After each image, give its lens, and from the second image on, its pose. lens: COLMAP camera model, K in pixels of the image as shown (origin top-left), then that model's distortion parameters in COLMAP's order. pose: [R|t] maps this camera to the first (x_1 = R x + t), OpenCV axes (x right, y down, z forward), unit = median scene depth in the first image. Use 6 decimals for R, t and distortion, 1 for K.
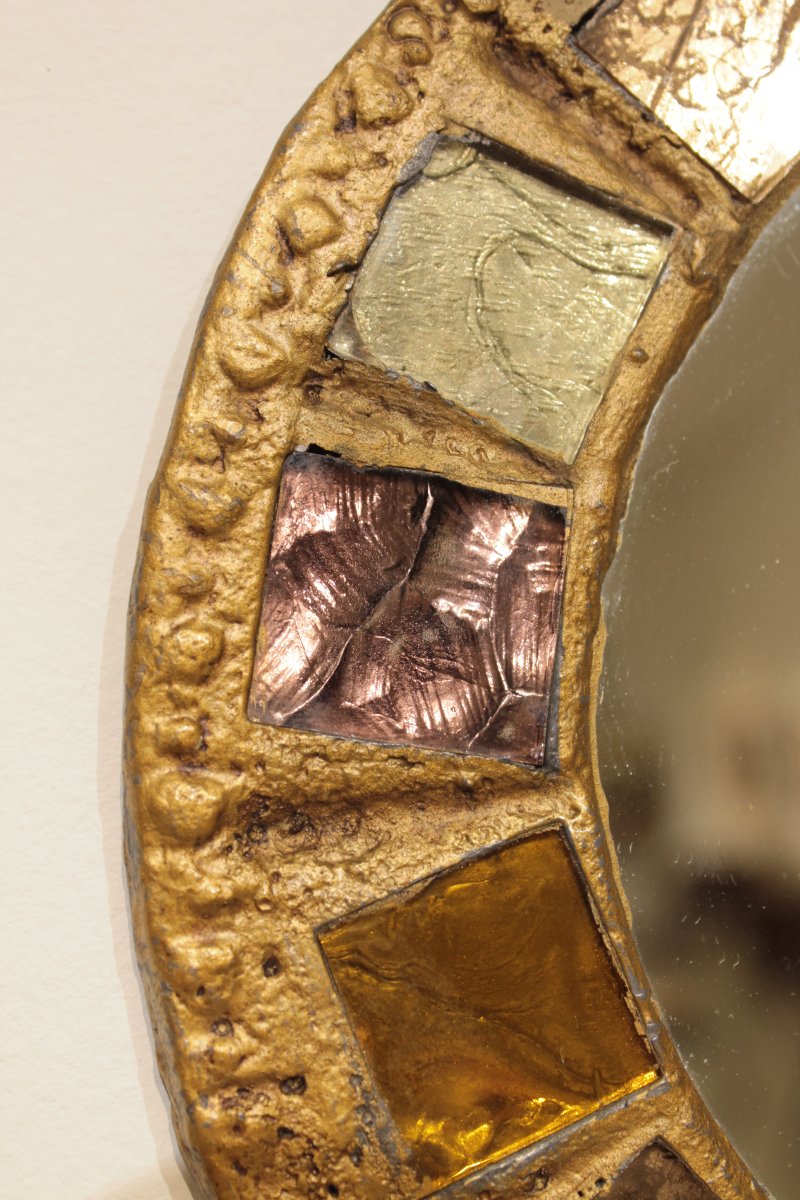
lens RADIAL K [[1797.2, 0, 401.5], [0, 1797.2, 606.3], [0, 0, 1]] dist [-0.046137, 0.000000]
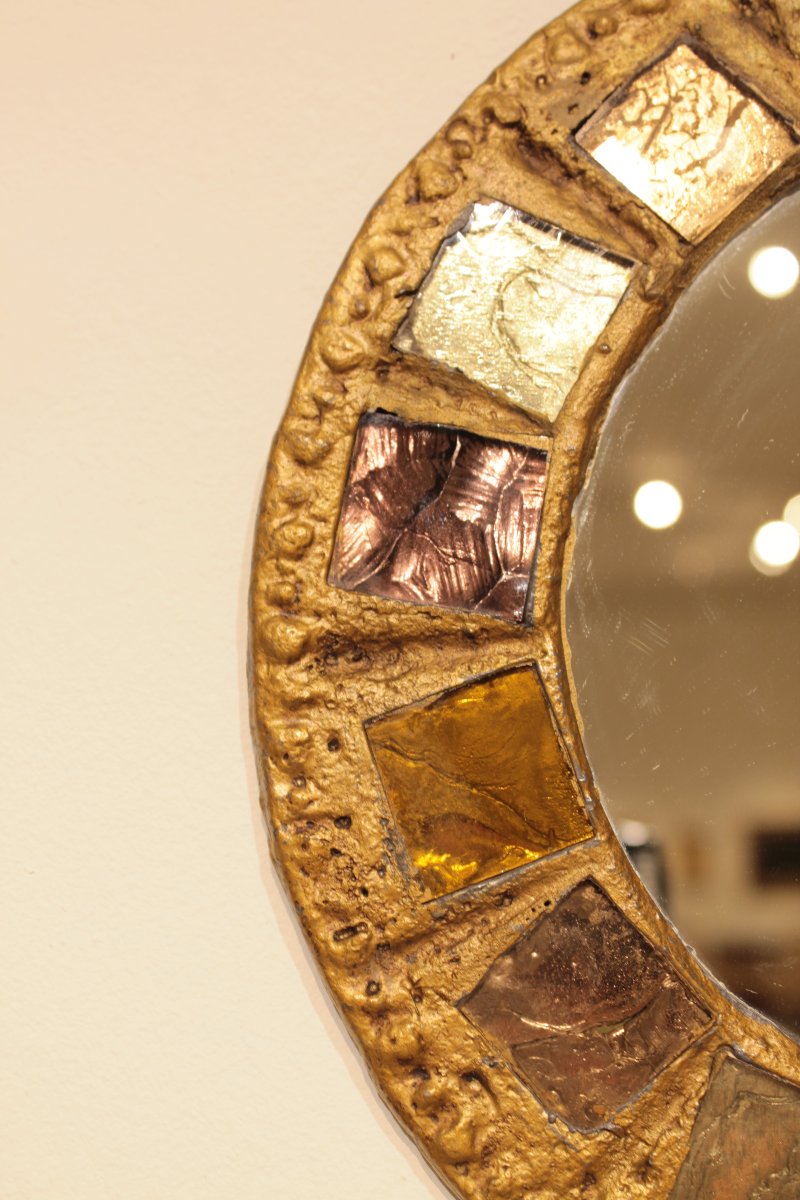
lens RADIAL K [[1647.3, 0, 408.1], [0, 1647.3, 595.6], [0, 0, 1]] dist [-0.060169, 0.000000]
pose [[0.974950, 0.019278, -0.221587, 0.287354], [-0.030095, 0.998509, -0.045544, 0.131927], [0.220378, 0.051072, 0.974076, -0.344089]]
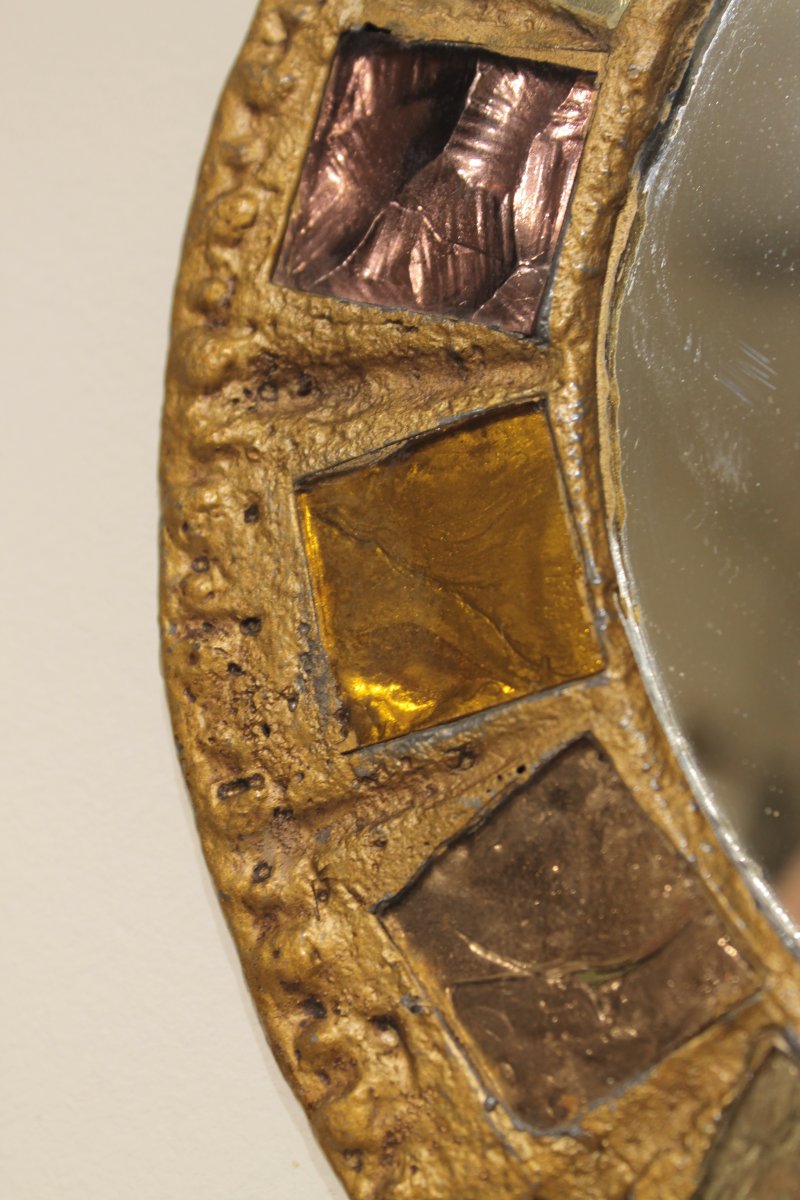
lens RADIAL K [[1904.5, 0, 393.7], [0, 1904.5, 599.4], [0, 0, 1]] dist [-0.032797, 0.000000]
pose [[0.835907, 0.077766, -0.543334, 0.575456], [-0.093877, 0.995582, -0.001932, 0.236814], [0.540783, 0.052621, 0.839515, 0.122936]]
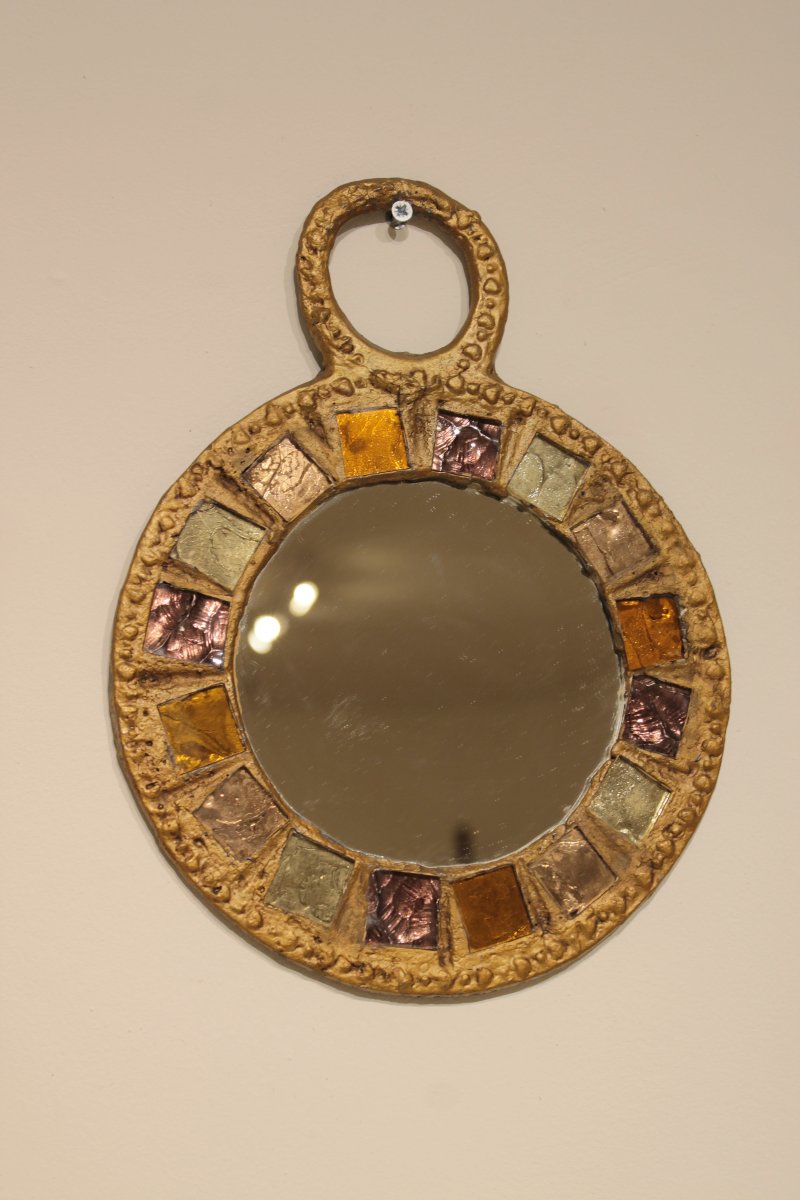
lens RADIAL K [[2197.9, 0, 396.1], [0, 2197.9, 599.1], [0, 0, 1]] dist [-0.006597, 0.000000]
pose [[0.996763, 0.055361, 0.058292, 0.172246], [-0.049293, 0.993681, -0.100841, 0.395291], [-0.063507, 0.097641, 0.993193, -3.676638]]
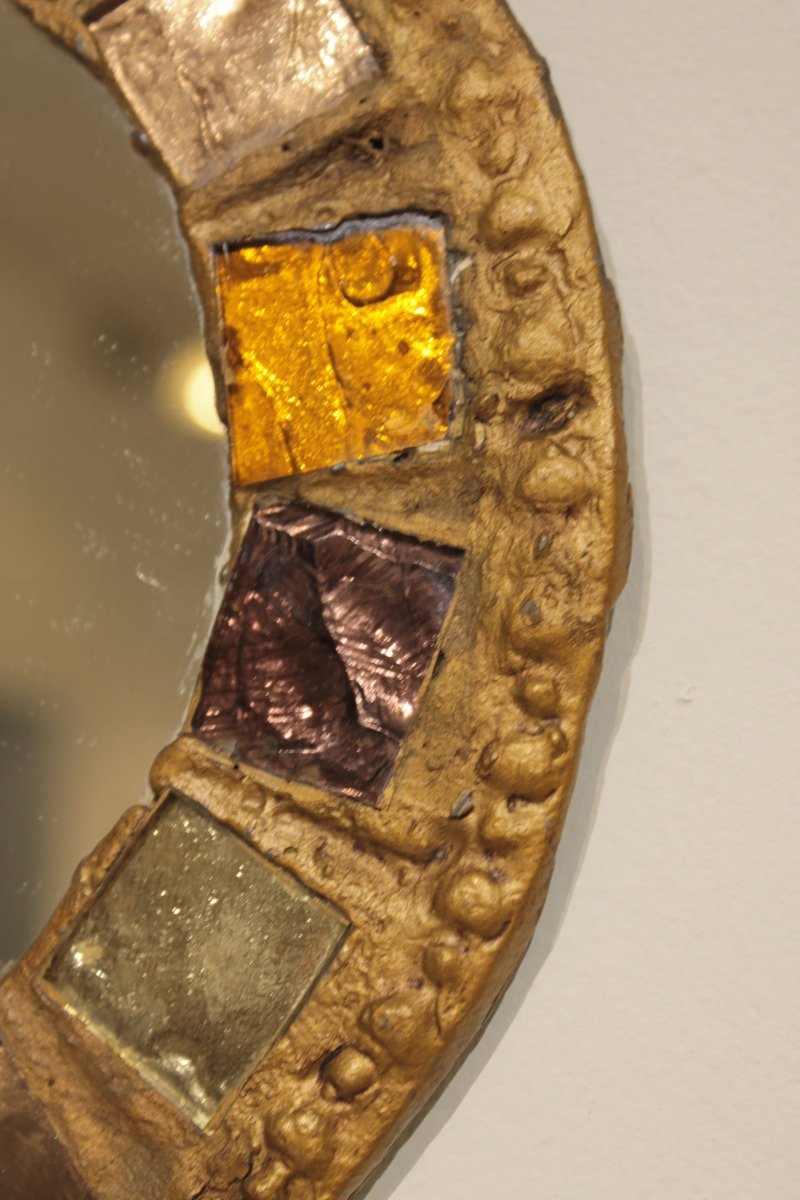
lens RADIAL K [[2197.9, 0, 399.7], [0, 2197.9, 596.3], [0, 0, 1]] dist [-0.006597, 0.000000]
pose [[0.907714, 0.043800, -0.417298, 1.659365], [-0.054182, 0.998446, -0.013061, 0.113702], [0.416077, 0.034466, 0.908676, -0.037083]]
